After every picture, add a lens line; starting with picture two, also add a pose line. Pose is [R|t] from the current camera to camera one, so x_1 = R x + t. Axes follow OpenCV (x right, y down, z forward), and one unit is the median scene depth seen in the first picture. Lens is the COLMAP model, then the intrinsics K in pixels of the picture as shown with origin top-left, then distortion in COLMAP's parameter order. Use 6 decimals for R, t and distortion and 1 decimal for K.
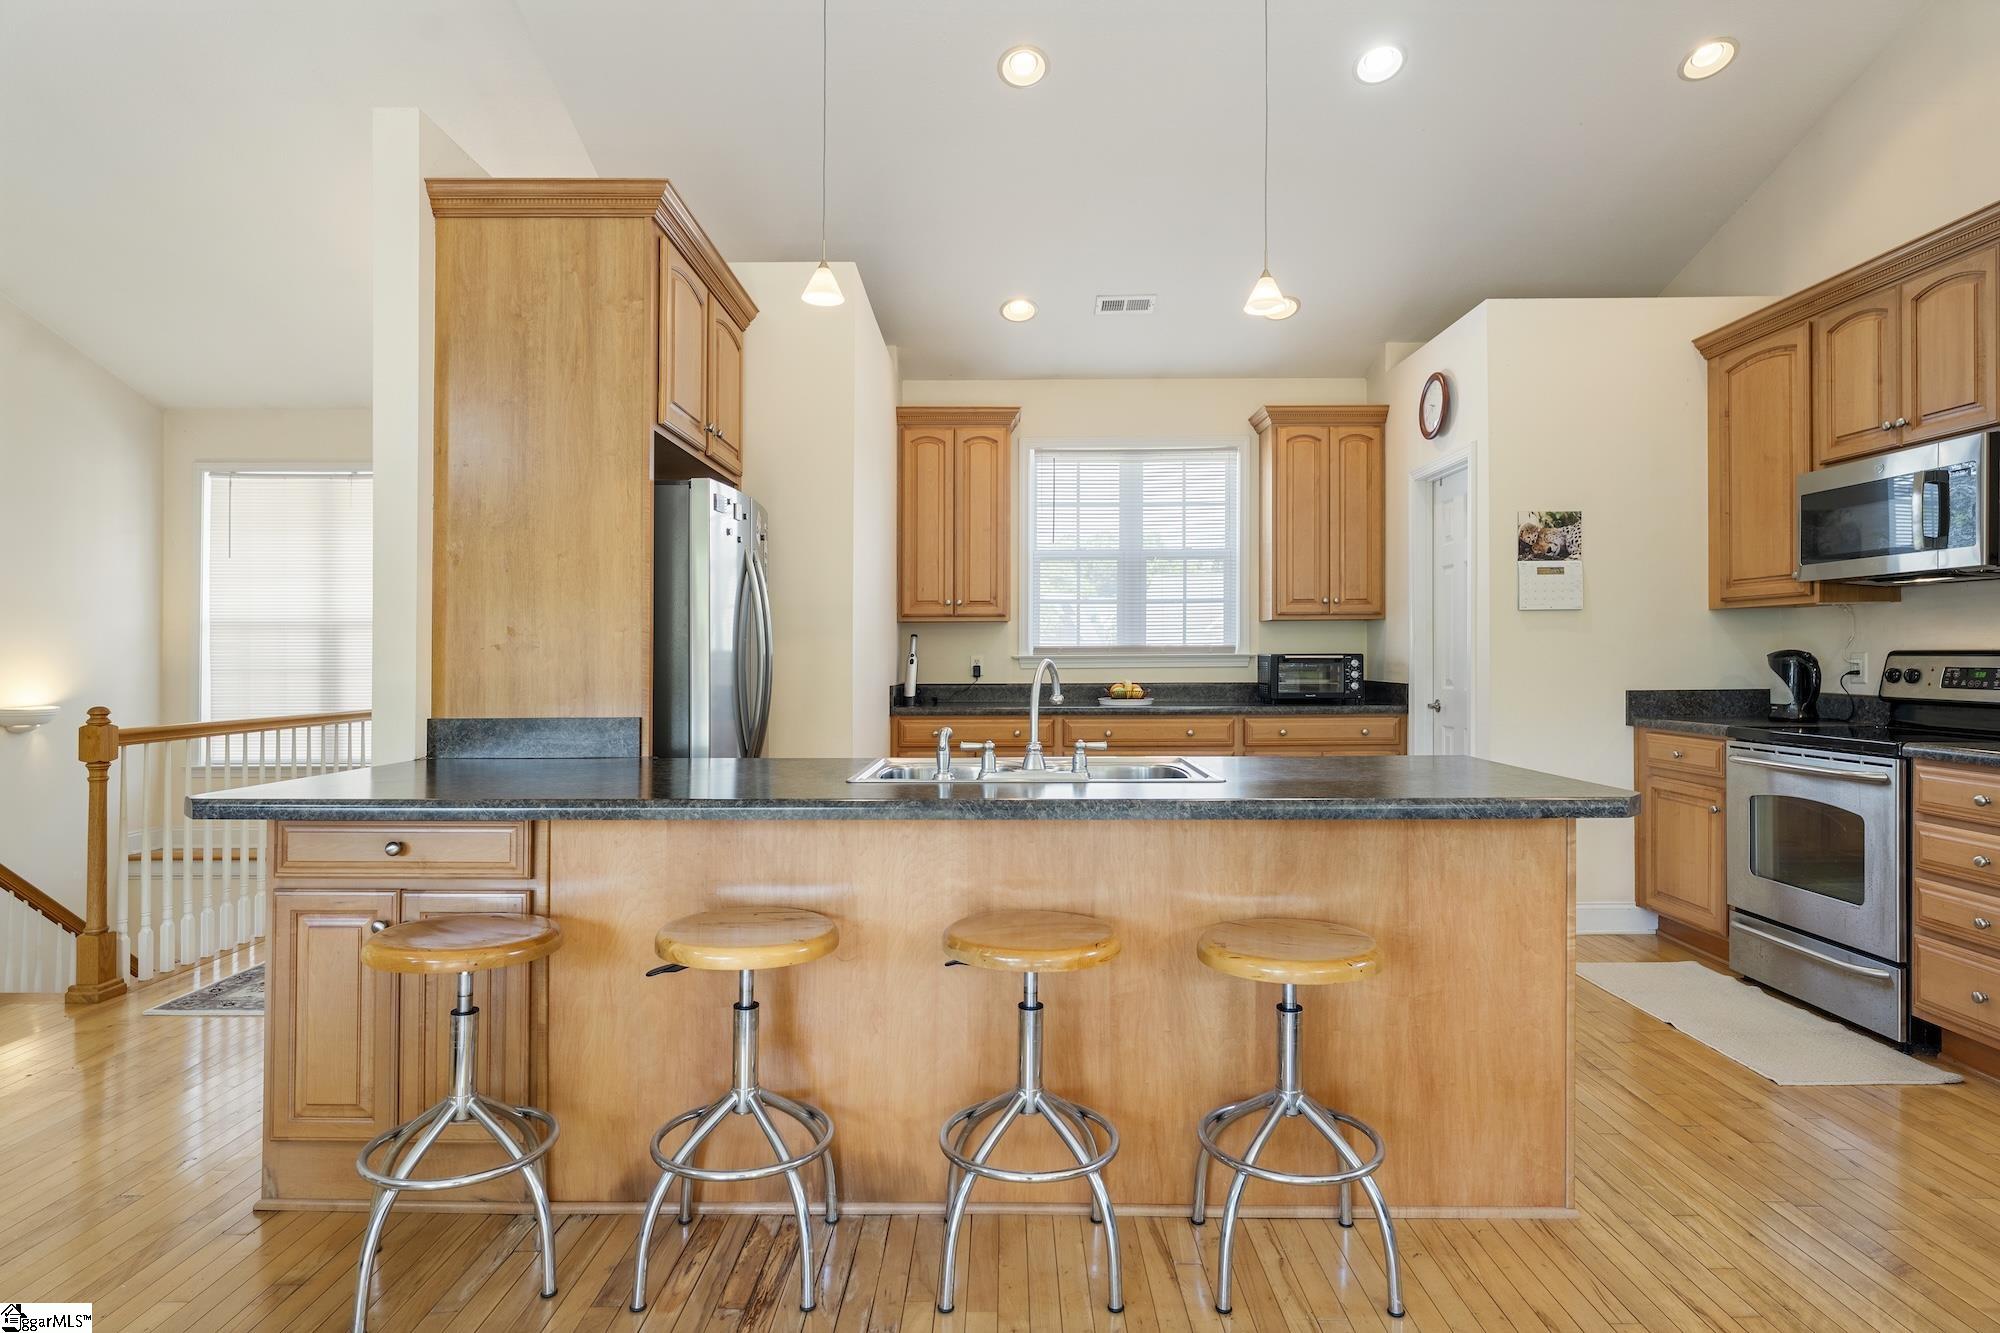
lens RADIAL K [[1054.6, 0, 992.6], [0, 1054.6, 658.6], [0, 0, 1]] dist [-0.000732, -0.001905]
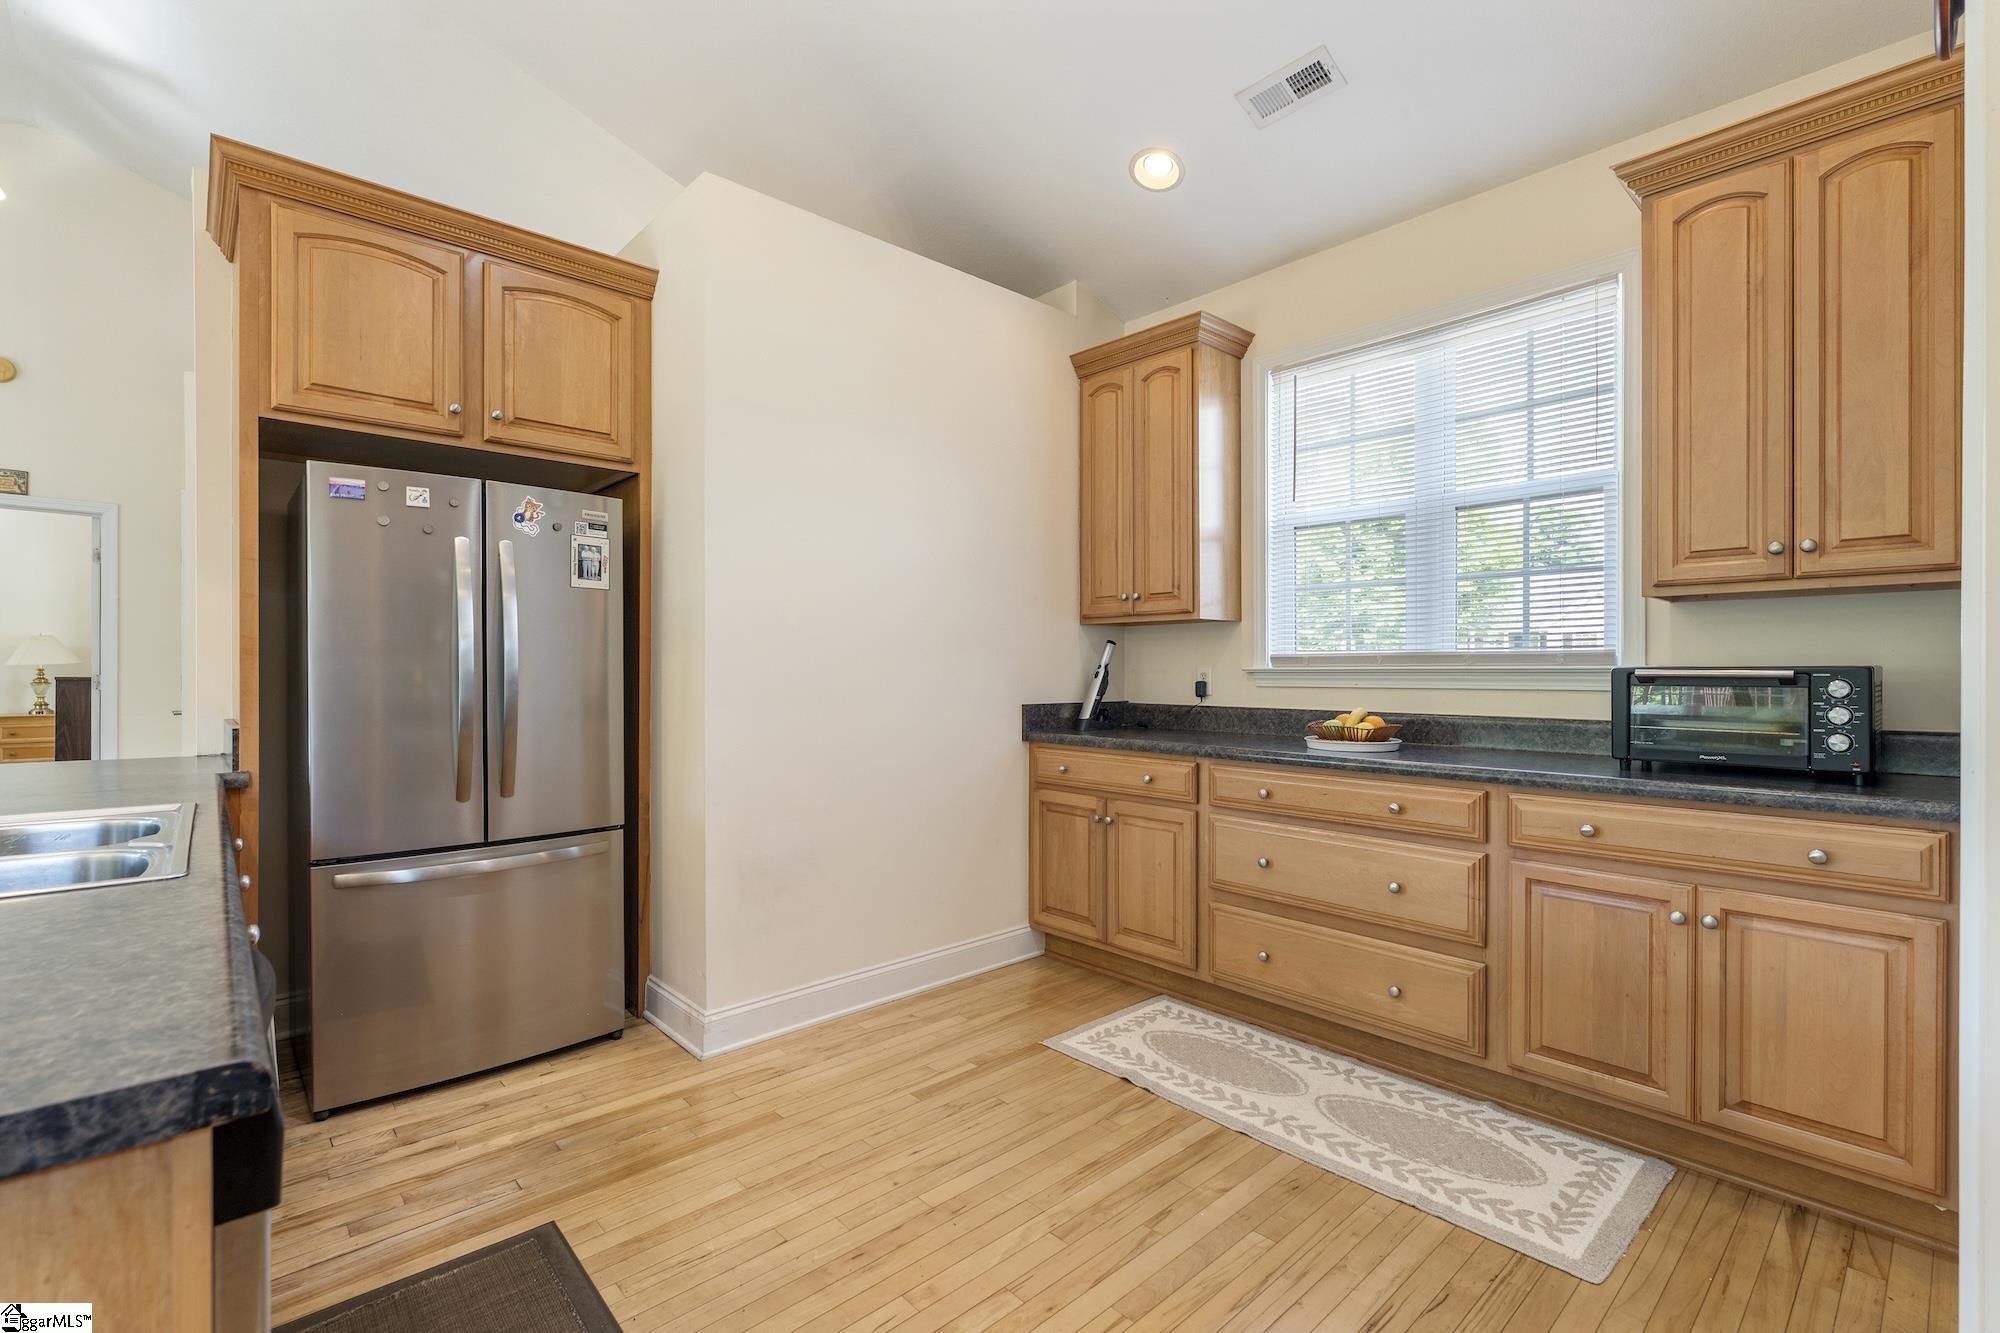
lens RADIAL K [[888.5, 0, 1011.9], [0, 888.5, 669.1], [0, 0, 1]] dist [-0.000824, 0.000351]
pose [[0.685327, 0.005204, -0.728217, 0.471864], [-0.006218, 0.999980, 0.001293, -0.002544], [0.728209, 0.003642, 0.685345, 0.647051]]
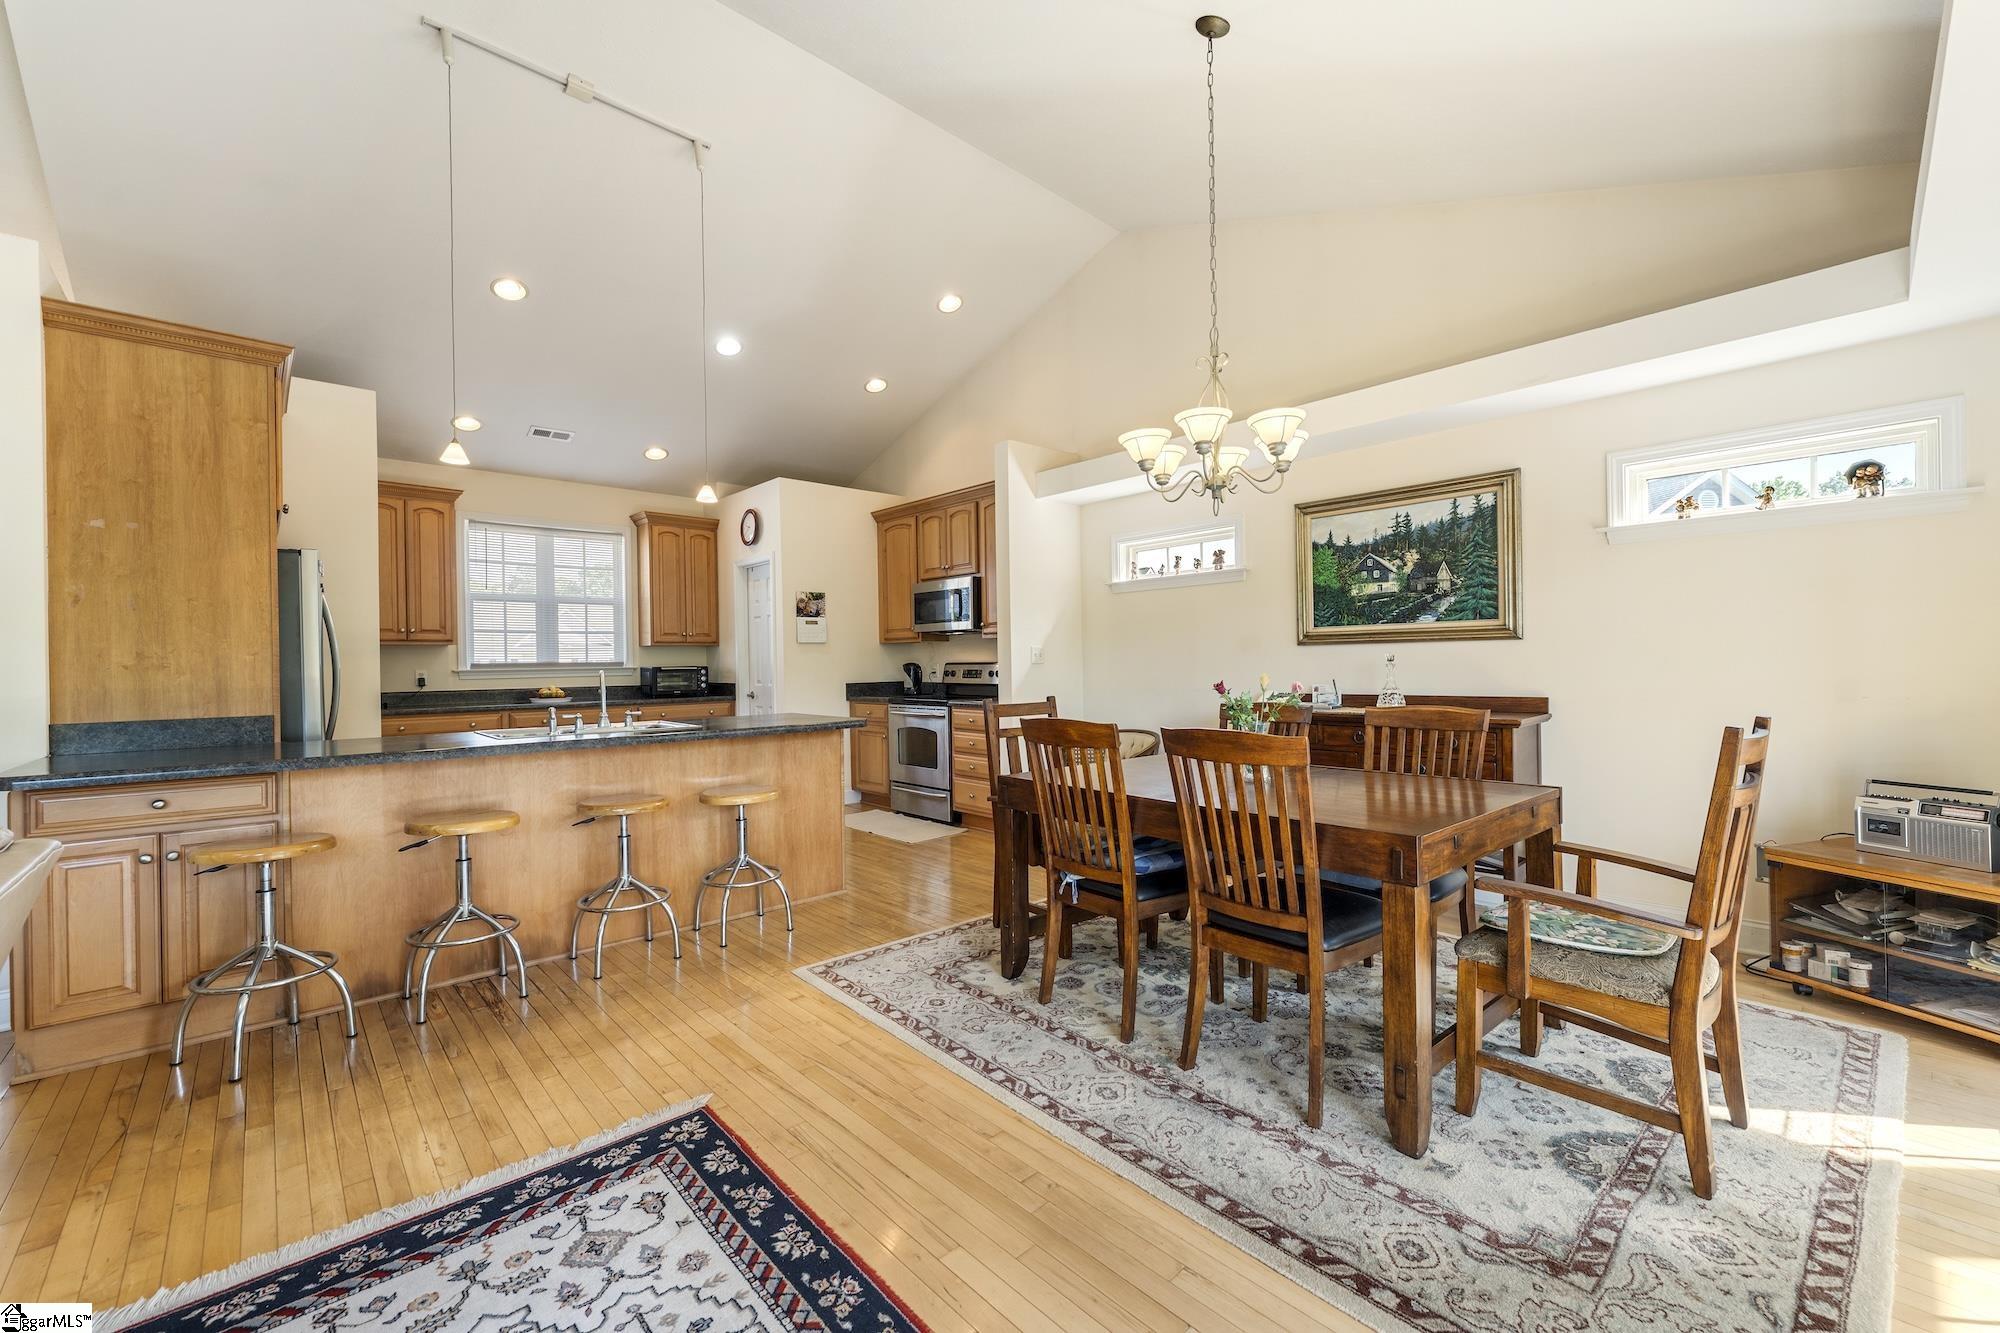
lens RADIAL K [[805.1, 0, 991.6], [0, 805.1, 679.0], [0, 0, 1]] dist [-0.000504, -0.000045]
pose [[0.731240, -0.020173, 0.681821, -0.245789], [0.012058, 0.999789, 0.016648, -0.000140], [-0.682013, -0.003952, 0.731329, -0.317157]]
